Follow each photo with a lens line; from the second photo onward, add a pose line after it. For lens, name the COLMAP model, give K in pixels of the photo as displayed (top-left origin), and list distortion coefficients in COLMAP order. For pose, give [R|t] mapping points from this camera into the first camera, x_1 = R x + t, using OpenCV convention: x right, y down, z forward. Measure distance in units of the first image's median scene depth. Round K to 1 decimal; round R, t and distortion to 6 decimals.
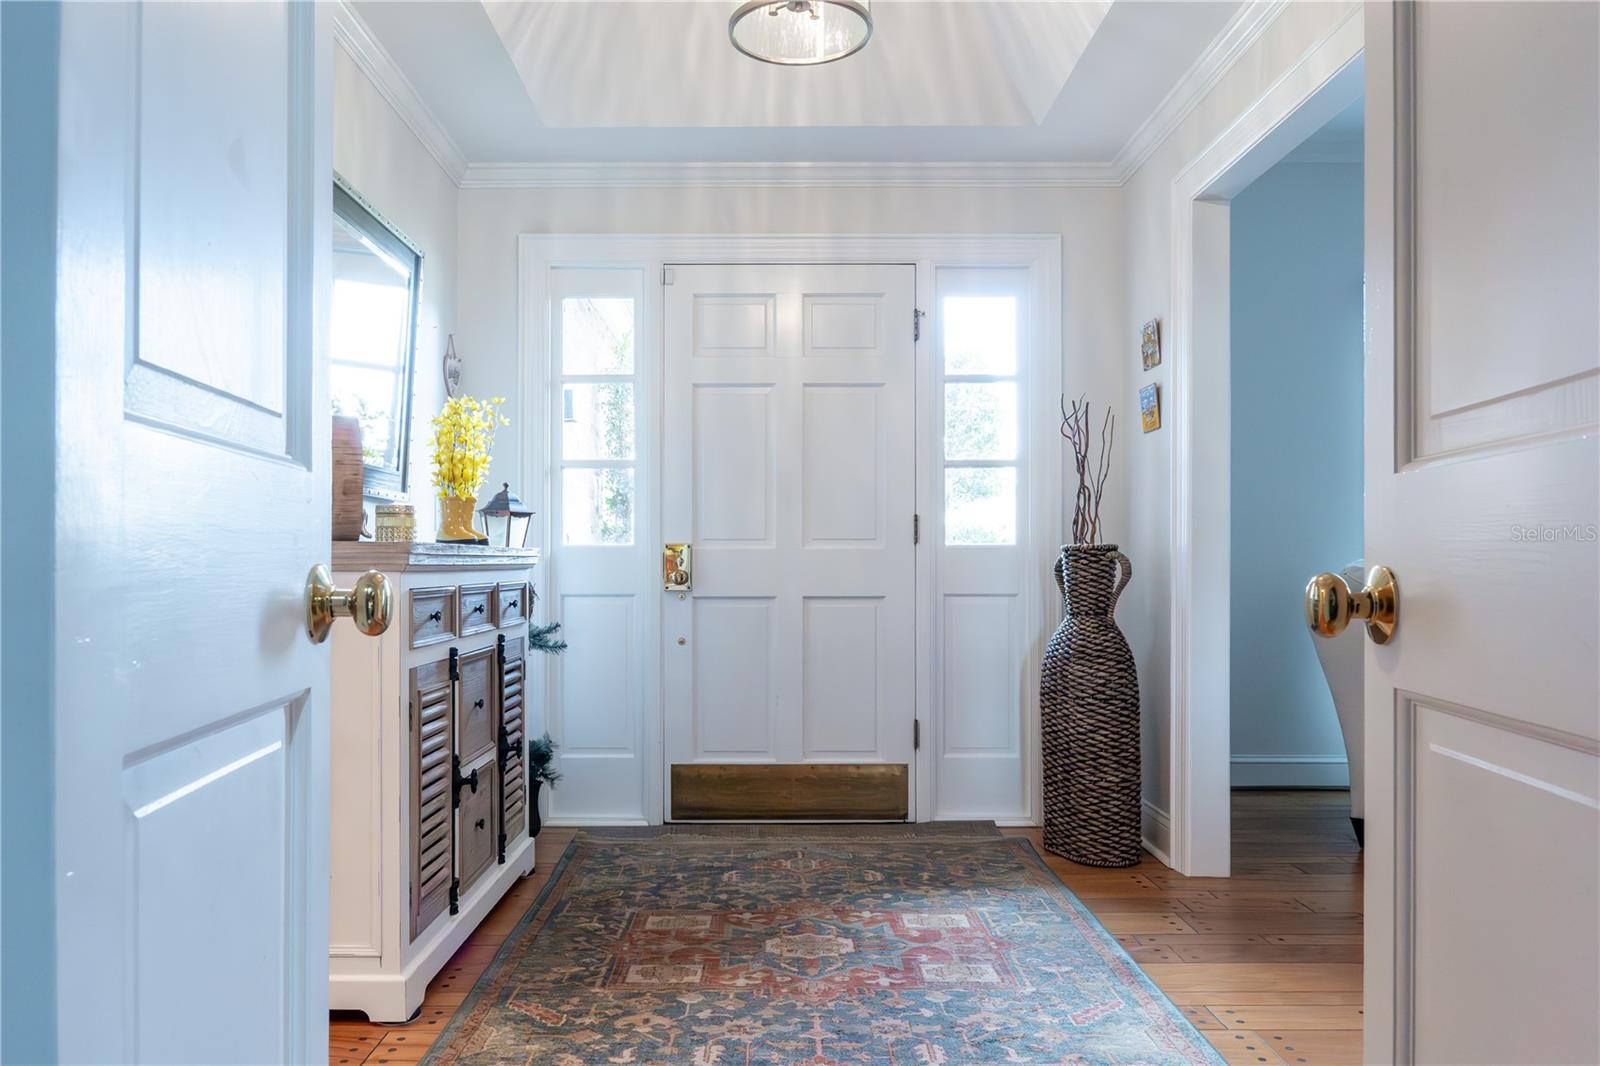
lens RADIAL K [[1112.1, 0, 801.0], [0, 1112.1, 558.5], [0, 0, 1]] dist [-0.002896, -0.002790]
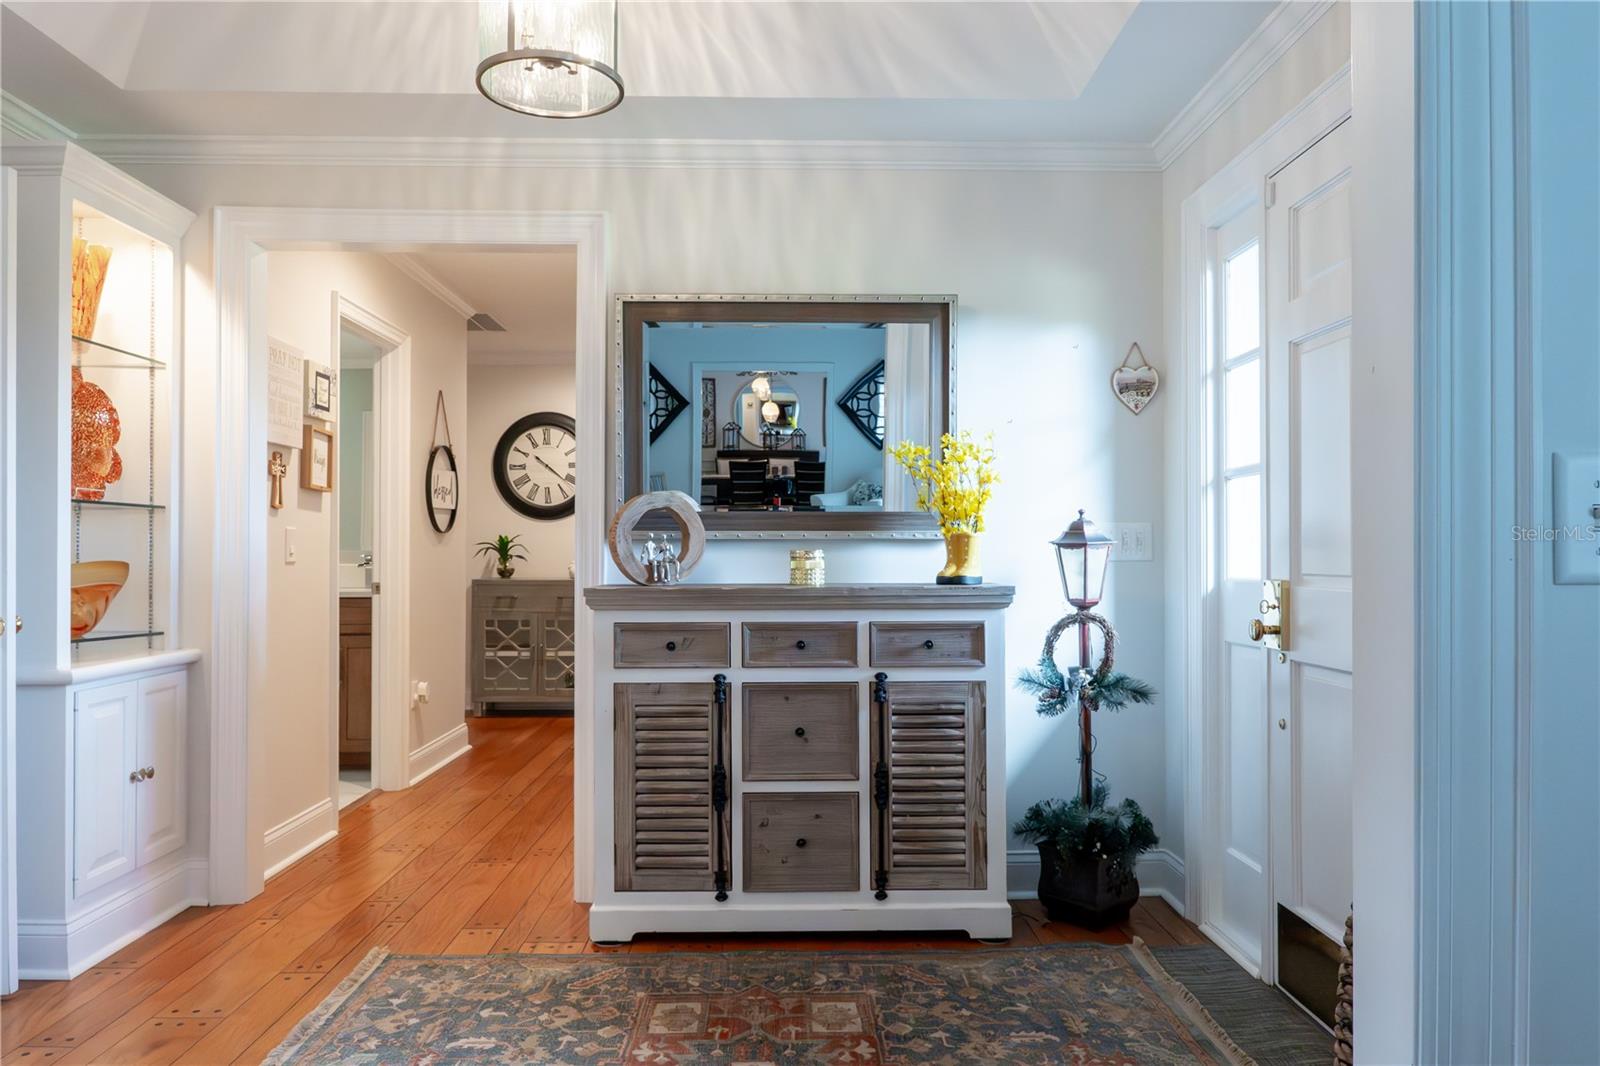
lens RADIAL K [[1112.1, 0, 801.0], [0, 1112.1, 558.5], [0, 0, 1]] dist [-0.002896, -0.002790]
pose [[0.007231, -0.000331, -0.999974, 0.809228], [0.003617, 0.999993, -0.000305, -0.038757], [0.999967, -0.003614, 0.007232, 1.010436]]
